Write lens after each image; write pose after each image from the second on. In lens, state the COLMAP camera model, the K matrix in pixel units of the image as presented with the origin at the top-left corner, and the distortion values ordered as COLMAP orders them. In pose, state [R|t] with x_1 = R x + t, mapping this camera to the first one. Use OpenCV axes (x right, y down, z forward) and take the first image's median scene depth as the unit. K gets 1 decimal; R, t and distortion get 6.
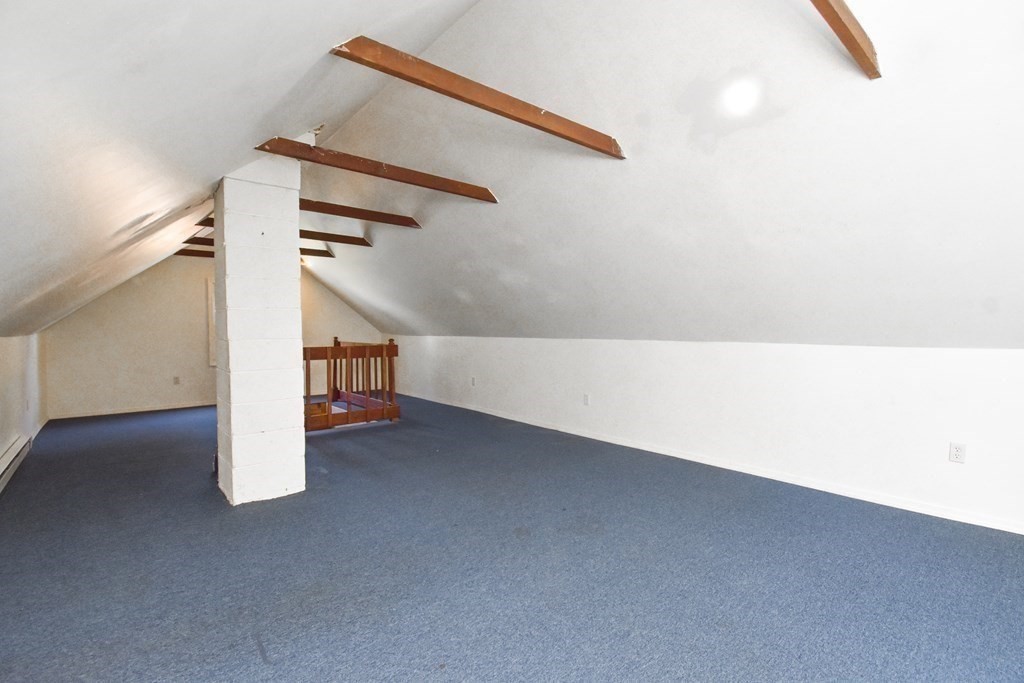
lens RADIAL K [[464.1, 0, 506.3], [0, 464.1, 338.5], [0, 0, 1]] dist [0.028957, -0.029424]
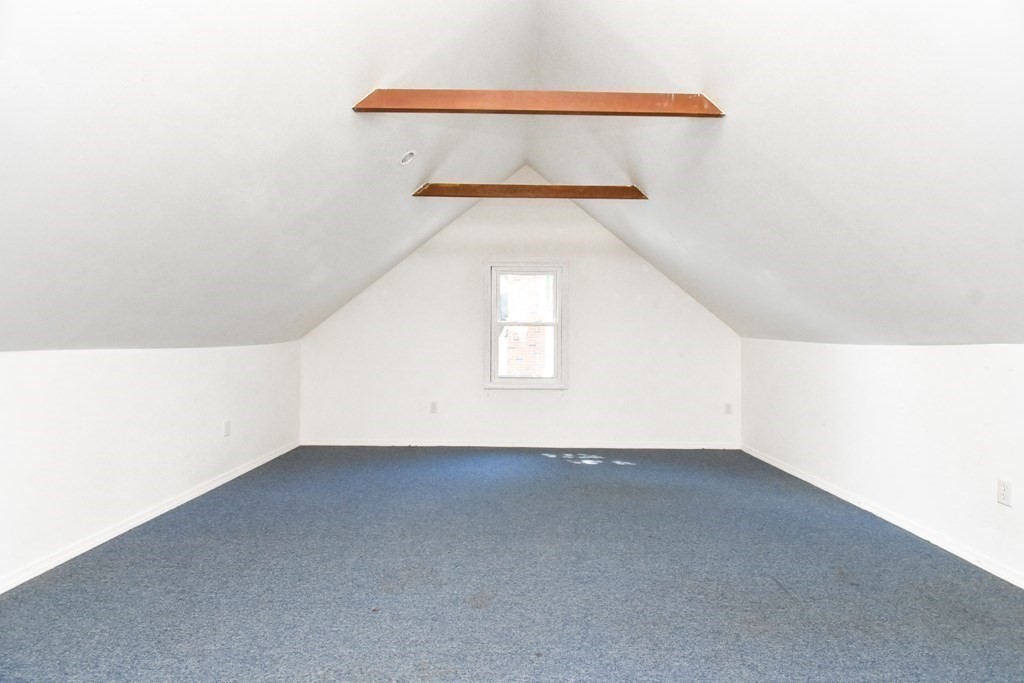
lens RADIAL K [[464.1, 0, 506.3], [0, 464.1, 338.5], [0, 0, 1]] dist [0.028957, -0.029424]
pose [[-0.769390, 0.001104, 0.638778, -0.515493], [0.001980, 0.999998, 0.000656, -0.009527], [-0.638776, 0.001769, -0.769391, 1.662249]]
